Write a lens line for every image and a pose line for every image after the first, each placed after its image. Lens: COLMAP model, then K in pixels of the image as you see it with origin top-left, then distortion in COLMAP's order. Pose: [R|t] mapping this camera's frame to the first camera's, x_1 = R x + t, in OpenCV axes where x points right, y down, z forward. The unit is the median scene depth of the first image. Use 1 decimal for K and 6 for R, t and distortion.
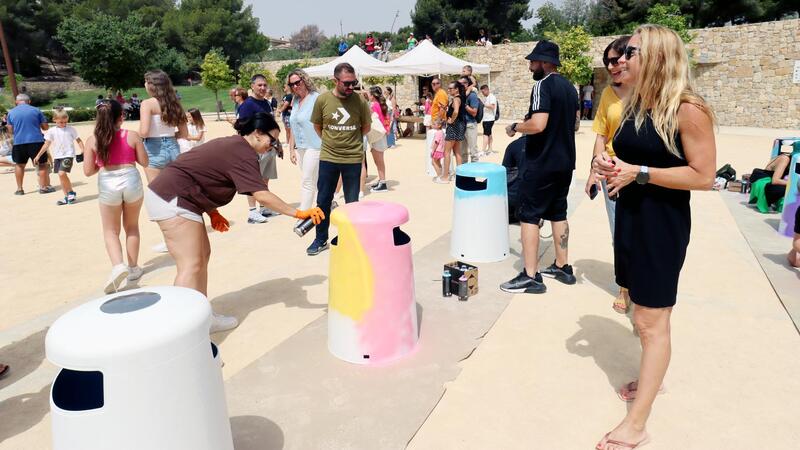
lens RADIAL K [[507.2, 0, 415.3], [0, 507.2, 182.0], [0, 0, 1]] dist [0.007463, -0.009438]
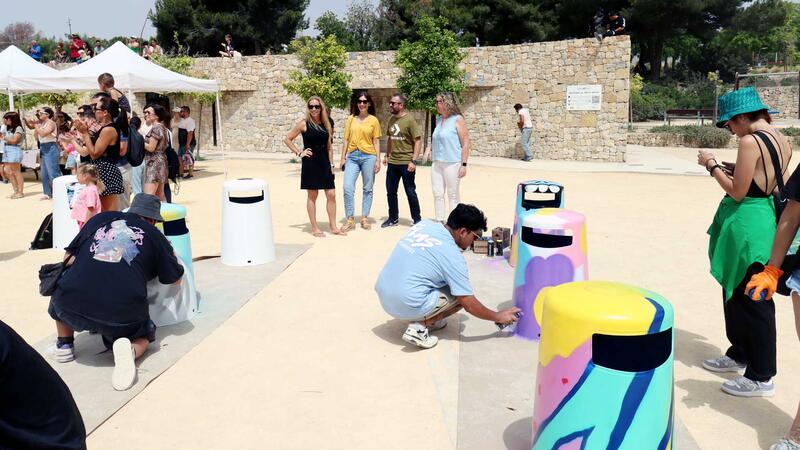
lens RADIAL K [[610.7, 0, 402.5], [0, 610.7, 196.8], [0, 0, 1]] dist [0.004119, 0.006768]
pose [[0.939651, -0.035585, 0.340279, 0.059191], [0.050792, 0.998064, -0.035886, -0.010207], [-0.338343, 0.051004, 0.939639, 0.051983]]
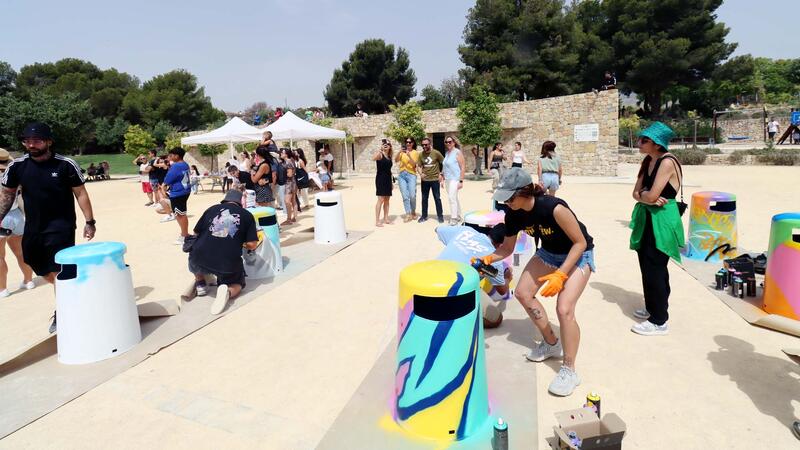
lens RADIAL K [[387.6, 0, 402.2], [0, 387.6, 188.7], [0, 0, 1]] dist [-0.010032, -0.002608]
pose [[0.989008, -0.035318, 0.143583, 0.093741], [0.046552, 0.996047, -0.075646, -0.009552], [-0.140344, 0.081499, 0.986743, 0.041670]]
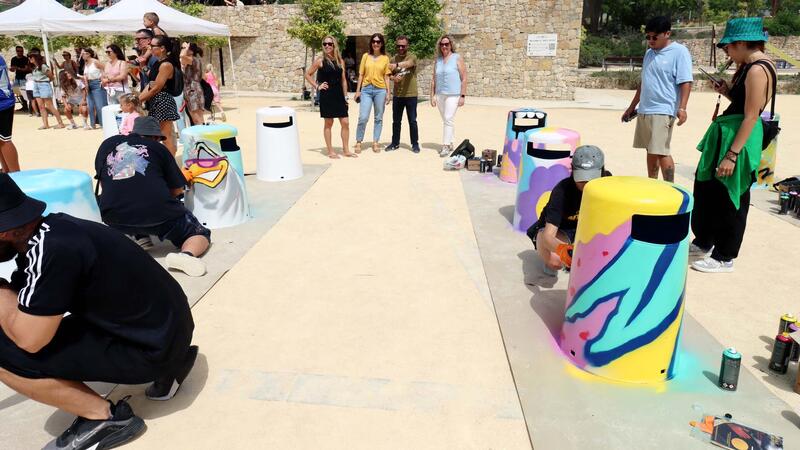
lens RADIAL K [[507.2, 0, 408.7], [0, 507.2, 198.8], [0, 0, 1]] dist [0.007463, -0.009438]
pose [[0.918161, -0.086338, 0.386686, 0.046049], [0.052984, 0.993959, 0.096119, -0.006455], [-0.392648, -0.067765, 0.917189, 0.058808]]
